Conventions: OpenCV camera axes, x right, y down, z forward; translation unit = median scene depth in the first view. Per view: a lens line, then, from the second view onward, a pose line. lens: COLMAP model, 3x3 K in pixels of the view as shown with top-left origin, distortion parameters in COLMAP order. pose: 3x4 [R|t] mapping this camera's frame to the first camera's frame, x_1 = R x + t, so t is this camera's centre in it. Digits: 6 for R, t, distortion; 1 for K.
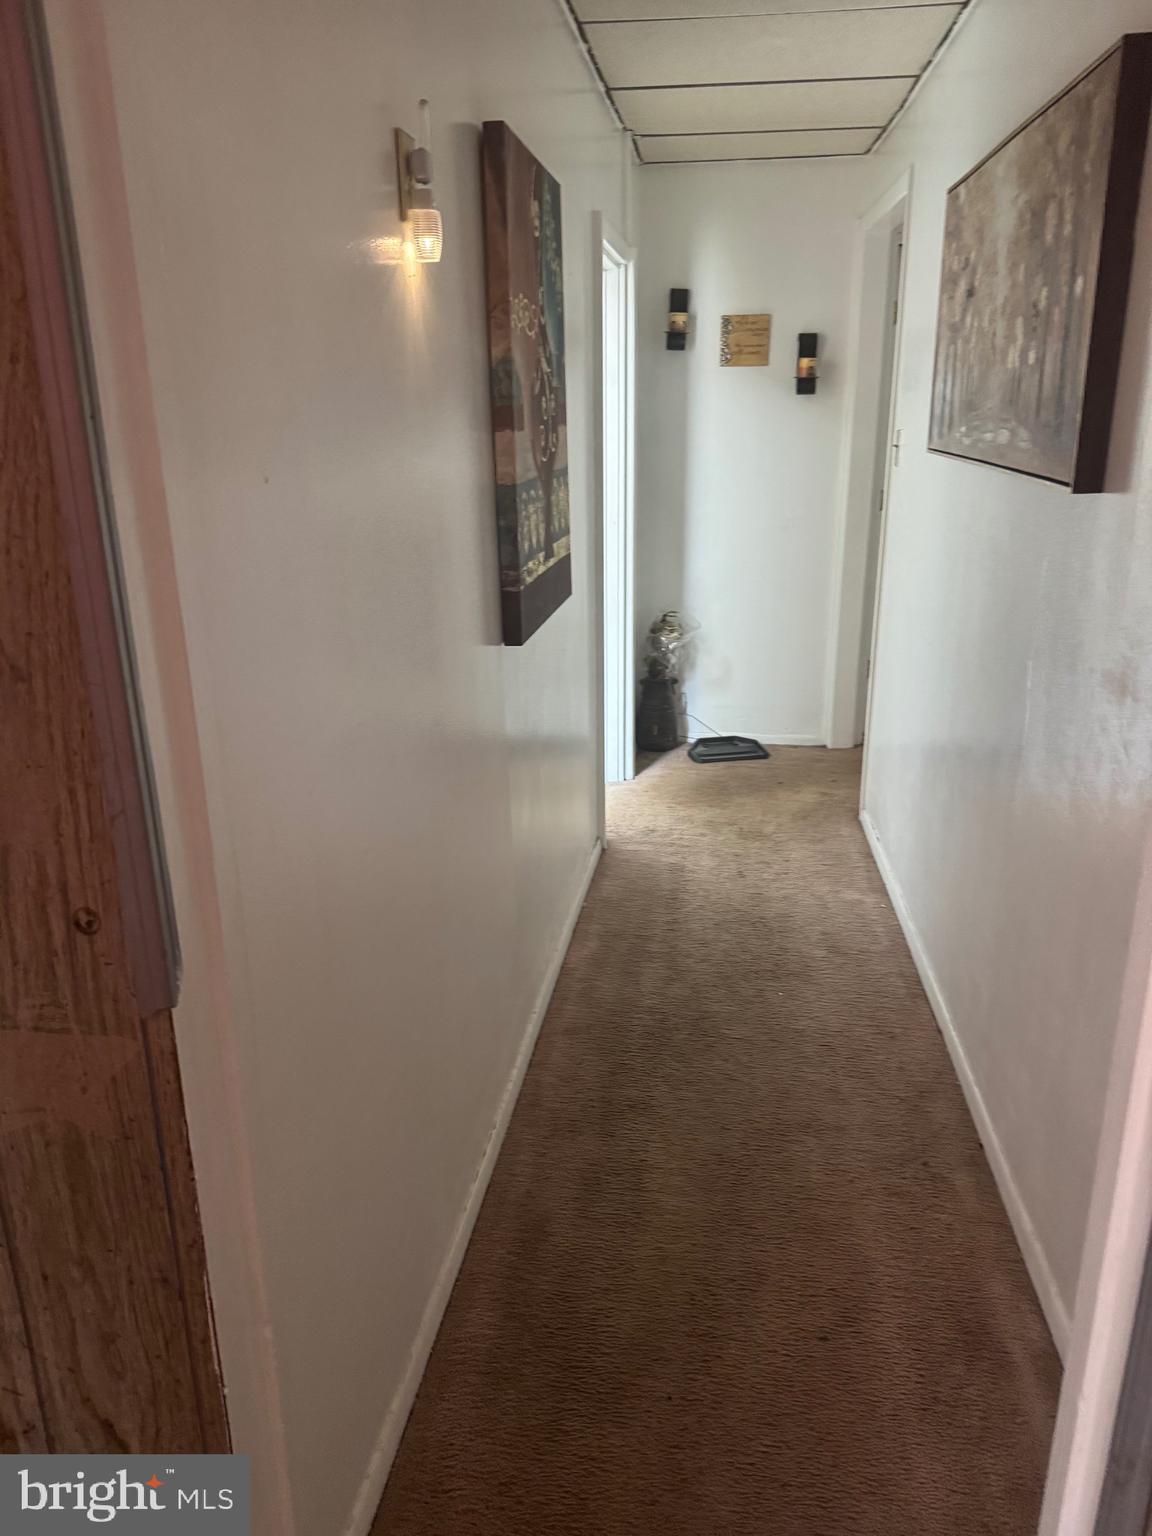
lens RADIAL K [[1084.5, 0, 576.9], [0, 1084.5, 762.6], [0, 0, 1]] dist [0.063441, -0.001140]
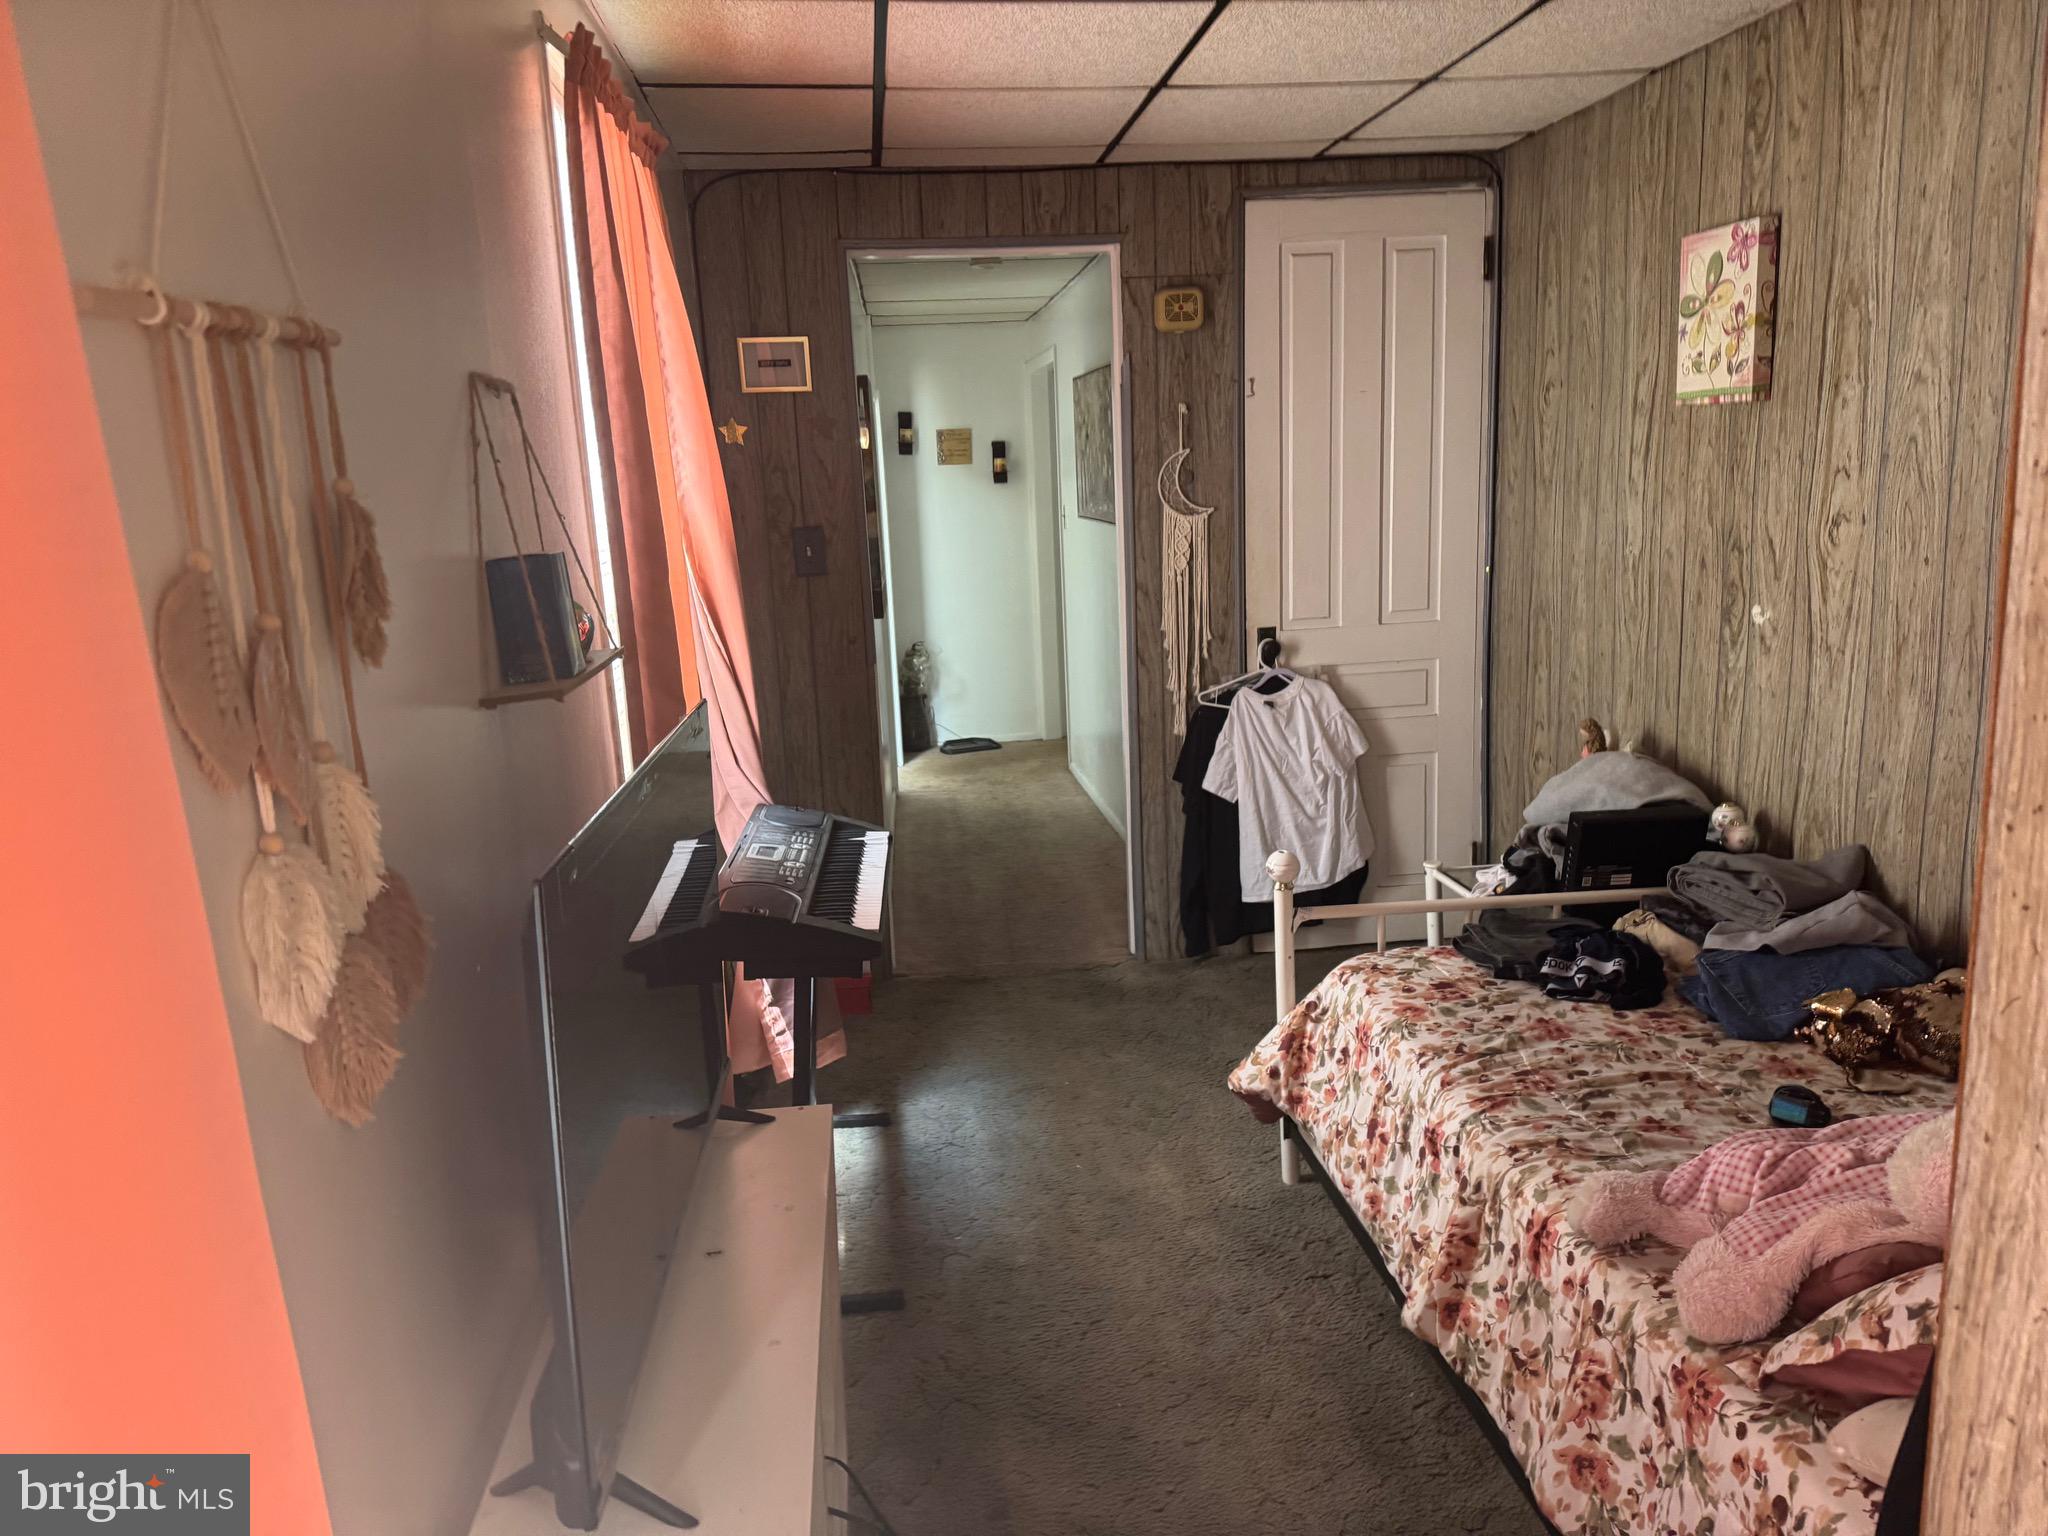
lens RADIAL K [[1445.9, 0, 1023.4], [0, 1445.9, 771.9], [0, 0, 1]] dist [0.063441, -0.001140]
pose [[0.973660, -0.075434, 0.215163, -0.190140], [0.100171, 0.989257, -0.106472, 0.229508], [-0.204820, 0.125221, 0.970757, -0.759388]]
